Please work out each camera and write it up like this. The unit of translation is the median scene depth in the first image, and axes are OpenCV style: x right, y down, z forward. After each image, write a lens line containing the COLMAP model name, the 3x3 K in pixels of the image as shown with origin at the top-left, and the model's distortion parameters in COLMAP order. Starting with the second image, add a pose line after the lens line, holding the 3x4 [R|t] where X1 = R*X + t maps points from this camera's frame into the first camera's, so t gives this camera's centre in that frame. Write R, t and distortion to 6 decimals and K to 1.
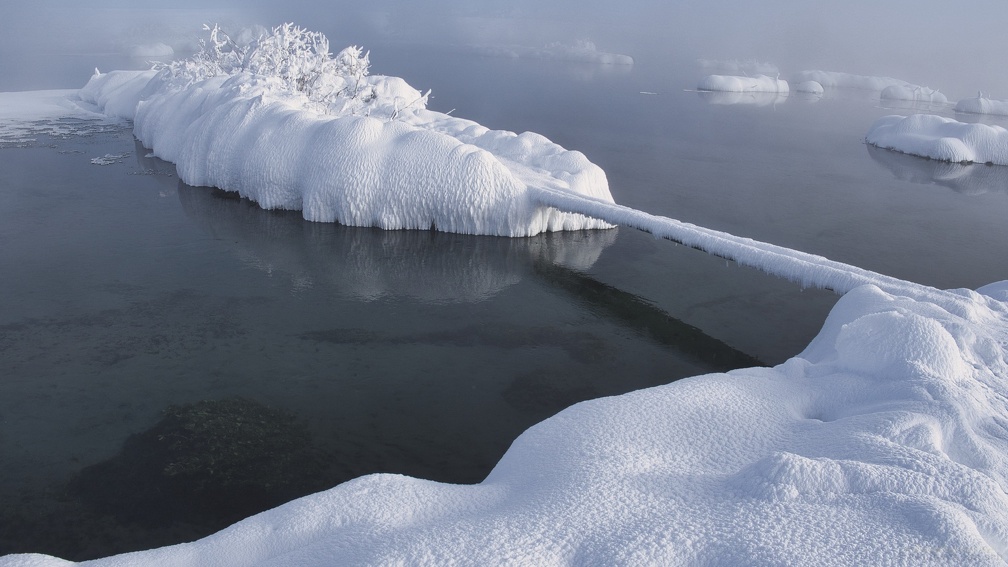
lens RADIAL K [[834.5, 0, 506.4], [0, 834.5, 283.3], [0, 0, 1]] dist [-0.134079, 0.055103]
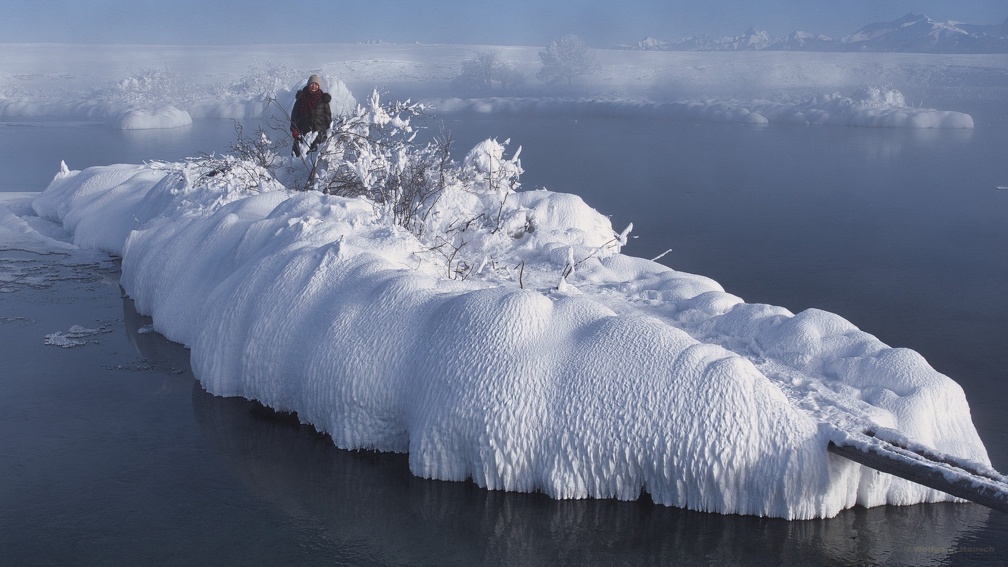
lens RADIAL K [[1375.3, 0, 507.1], [0, 1375.3, 285.1], [0, 0, 1]] dist [0.004156, 0.000000]
pose [[0.987799, -0.003855, -0.155684, -0.032409], [-0.014245, 0.993266, -0.114977, -0.092168], [0.155079, 0.115792, 0.981093, 0.074504]]
